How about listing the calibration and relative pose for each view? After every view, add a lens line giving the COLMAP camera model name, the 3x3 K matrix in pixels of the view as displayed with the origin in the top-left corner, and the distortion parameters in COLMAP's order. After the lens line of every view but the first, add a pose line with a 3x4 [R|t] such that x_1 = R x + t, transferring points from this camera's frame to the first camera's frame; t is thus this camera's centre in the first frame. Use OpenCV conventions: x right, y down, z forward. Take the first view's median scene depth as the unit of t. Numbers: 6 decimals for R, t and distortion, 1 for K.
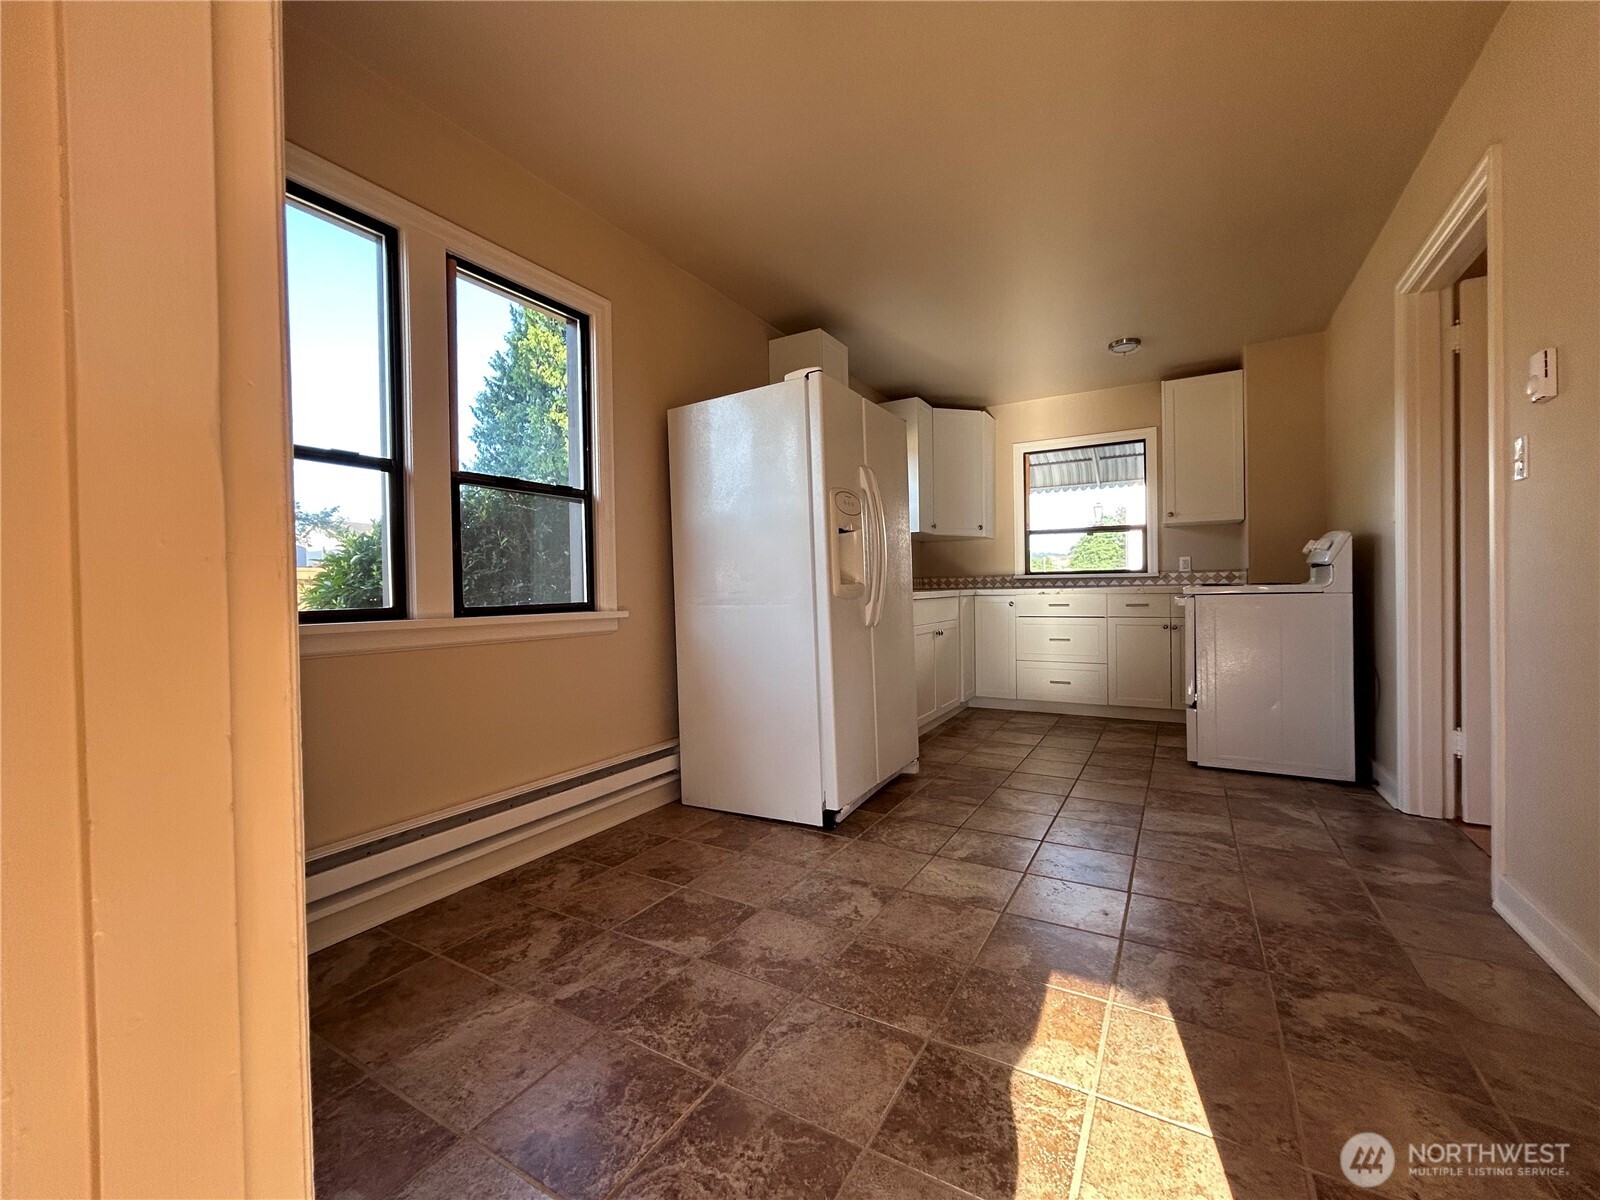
lens RADIAL K [[657.8, 0, 818.2], [0, 657.8, 601.5], [0, 0, 1]] dist [0.018248, 0.000254]
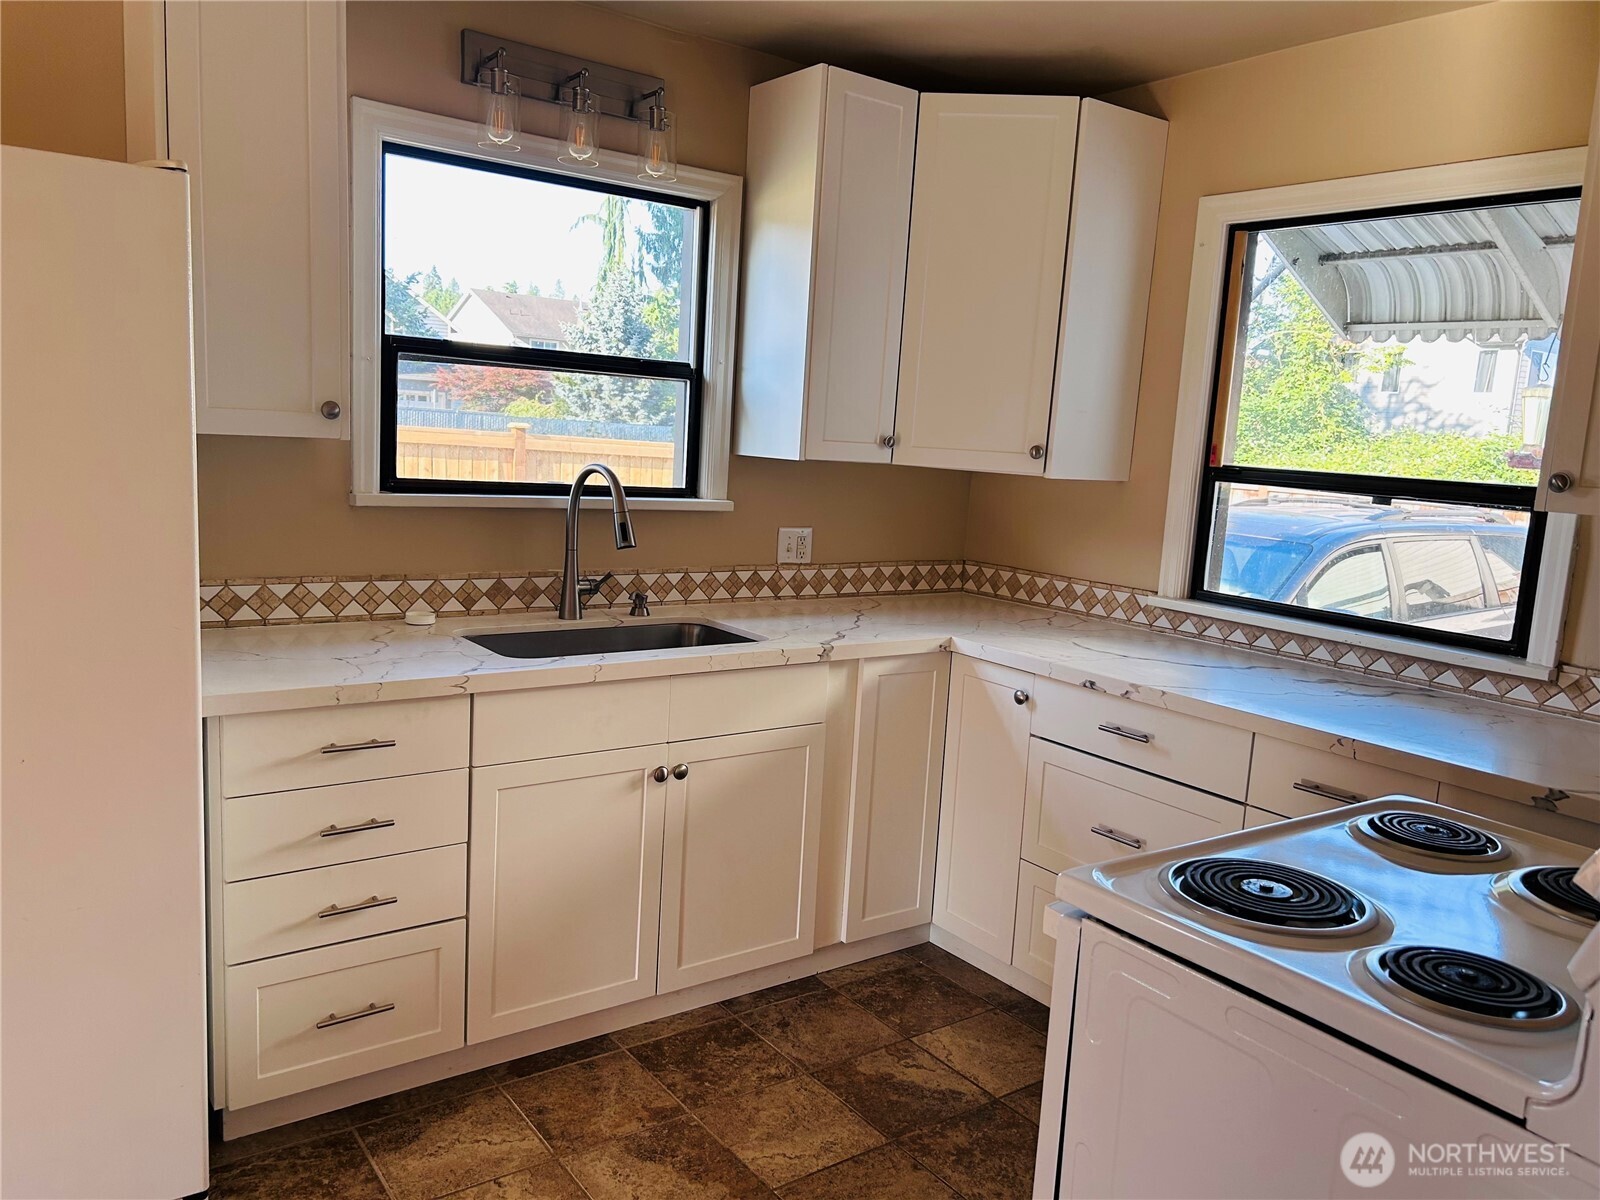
lens RADIAL K [[1219.8, 0, 806.0], [0, 1219.8, 617.1], [0, 0, 1]] dist [0.035122, -0.004028]
pose [[0.906131, 0.134121, -0.401171, 0.437124], [-0.083103, 0.986363, 0.142060, -0.116365], [0.414753, -0.095387, 0.904920, 0.386713]]
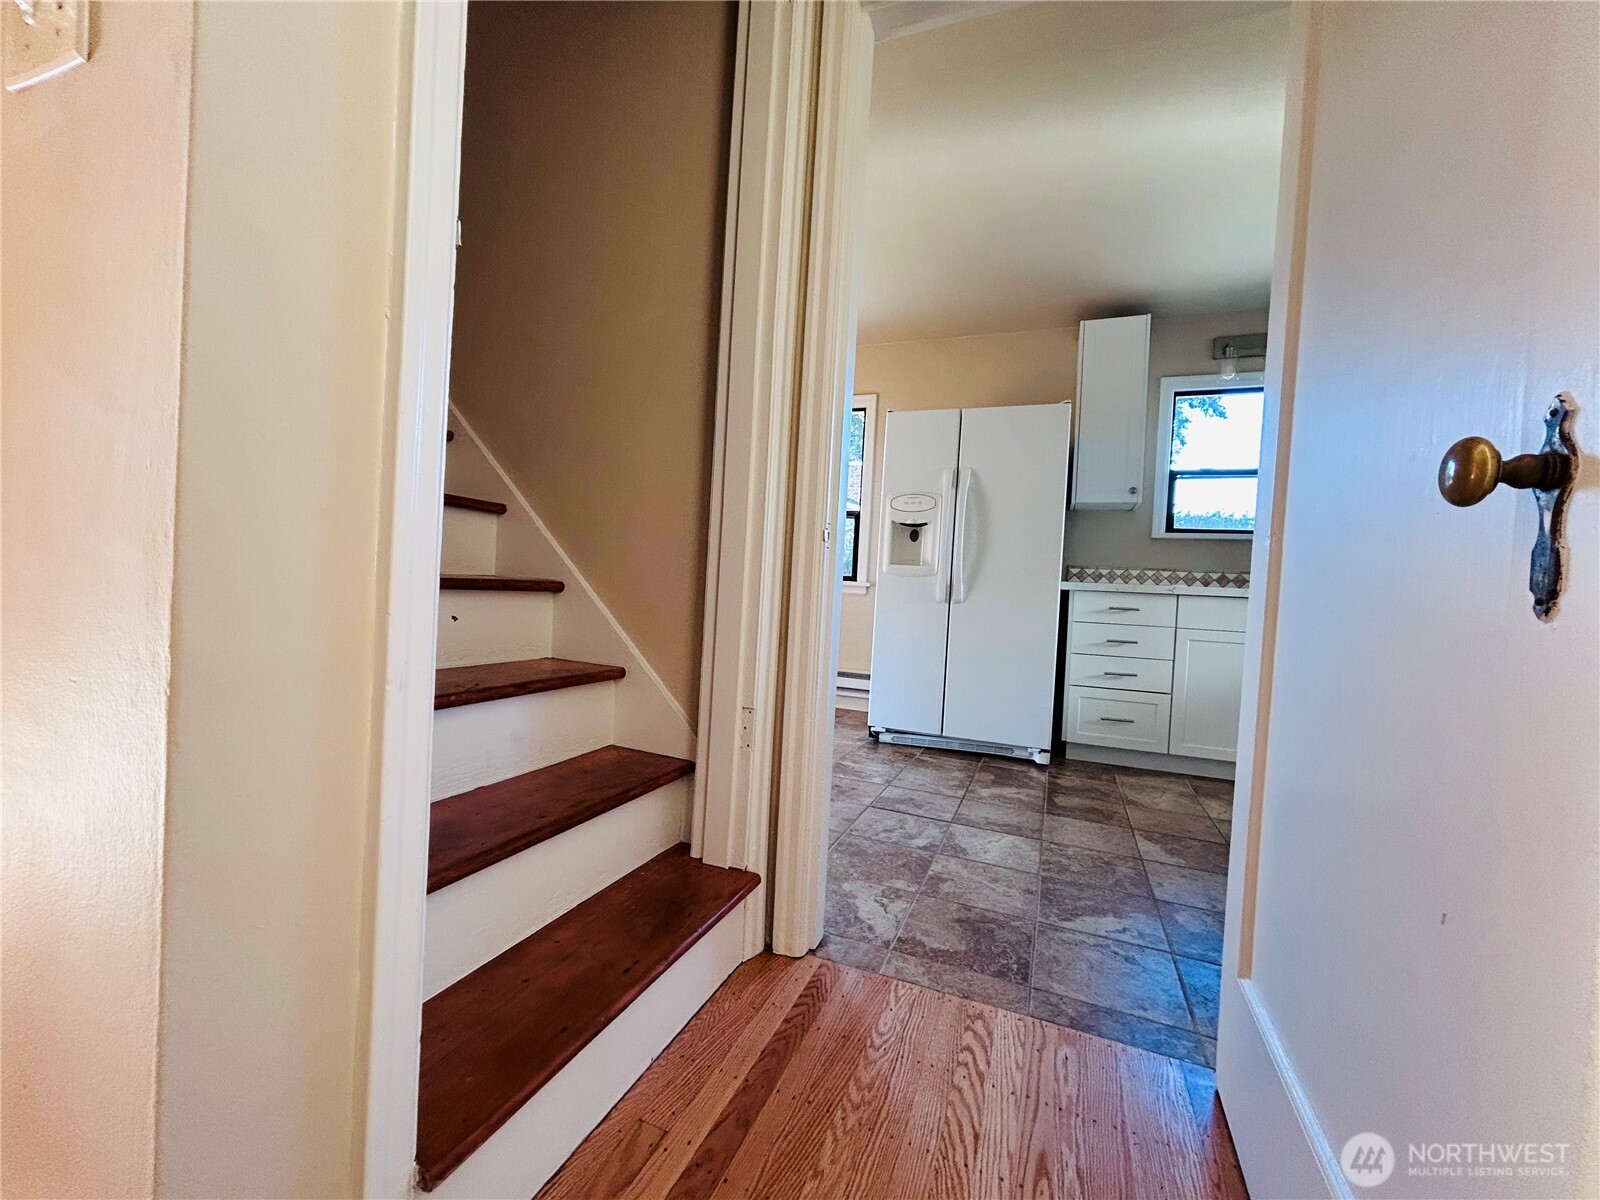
lens RADIAL K [[647.7, 0, 795.9], [0, 647.7, 599.1], [0, 0, 1]] dist [-0.004223, 0.000861]
pose [[0.132881, 0.051158, -0.989811, 0.693623], [-0.073077, 0.996455, 0.041691, 0.002284], [0.988434, 0.066793, 0.136148, 0.325704]]
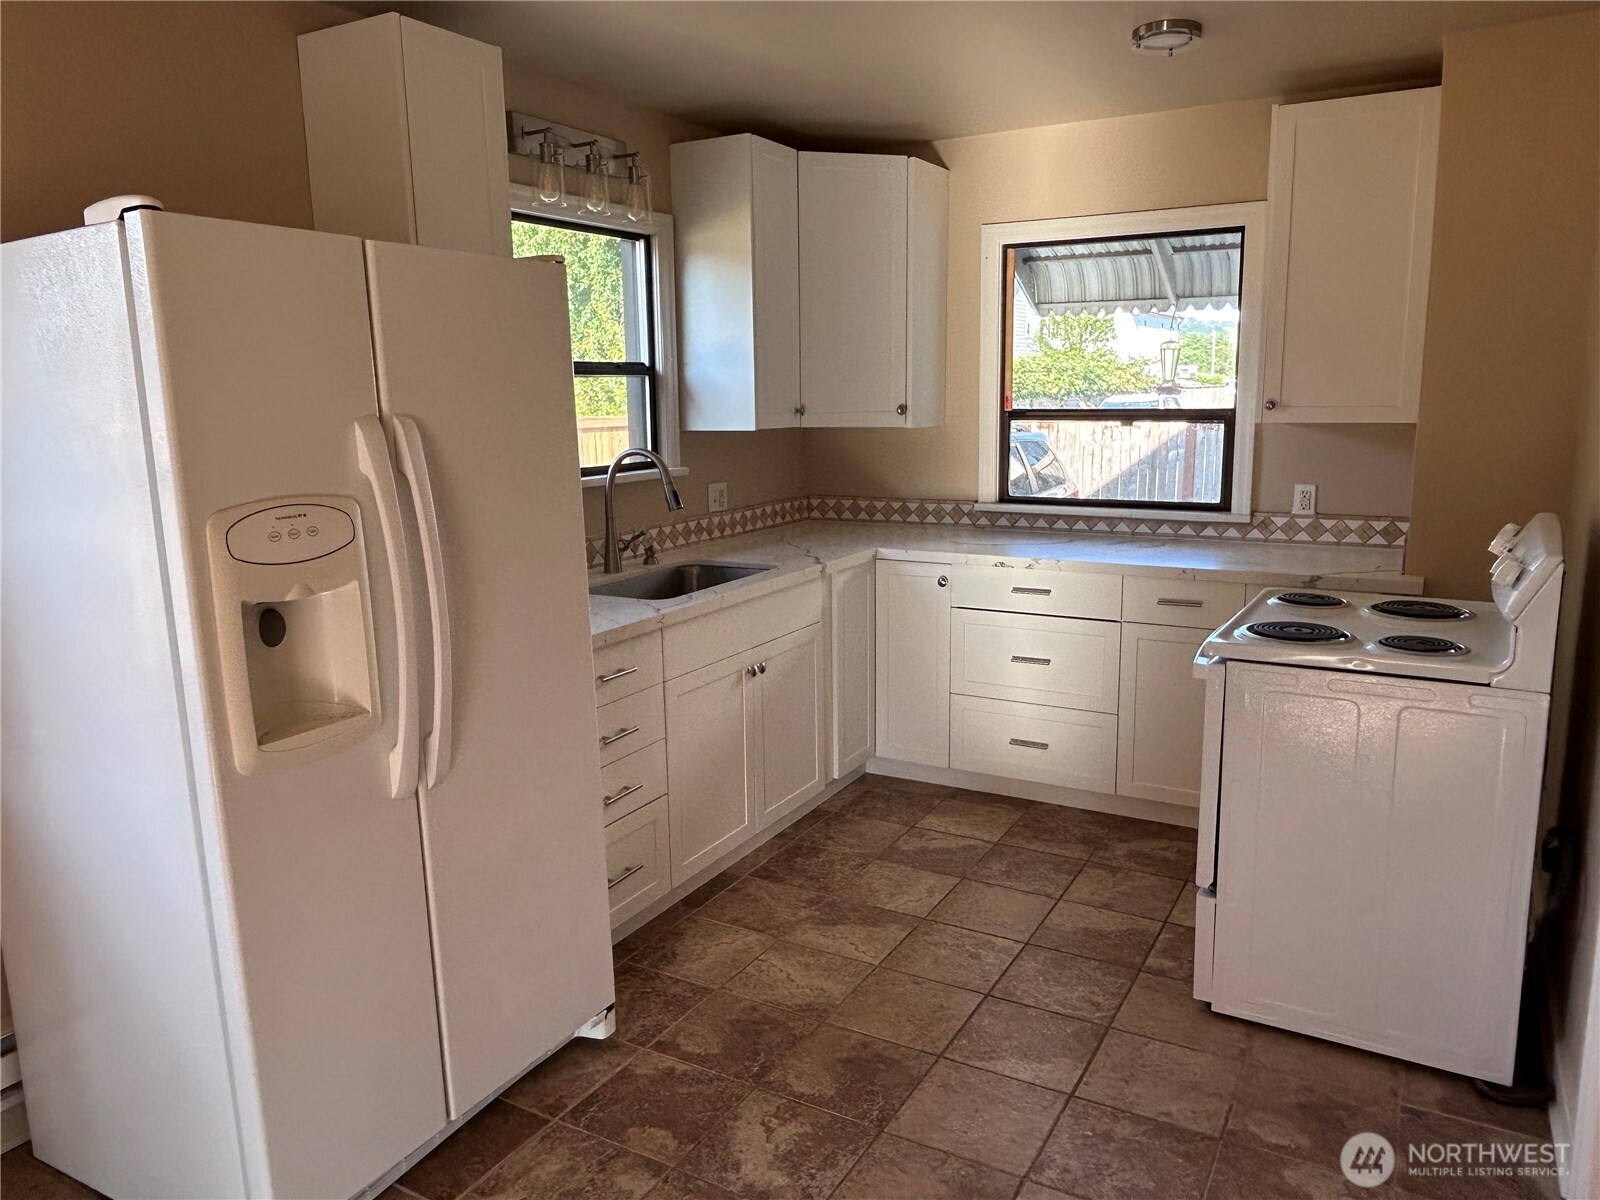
lens RADIAL K [[1132.0, 0, 800.0], [0, 1132.0, 600.0], [0, 0, 1]] dist [-0.000613, -0.000326]
pose [[0.999919, 0.003433, -0.012266, 0.196495], [-0.001376, 0.986478, 0.163891, -0.119439], [0.012663, -0.163861, 0.986402, 0.167911]]
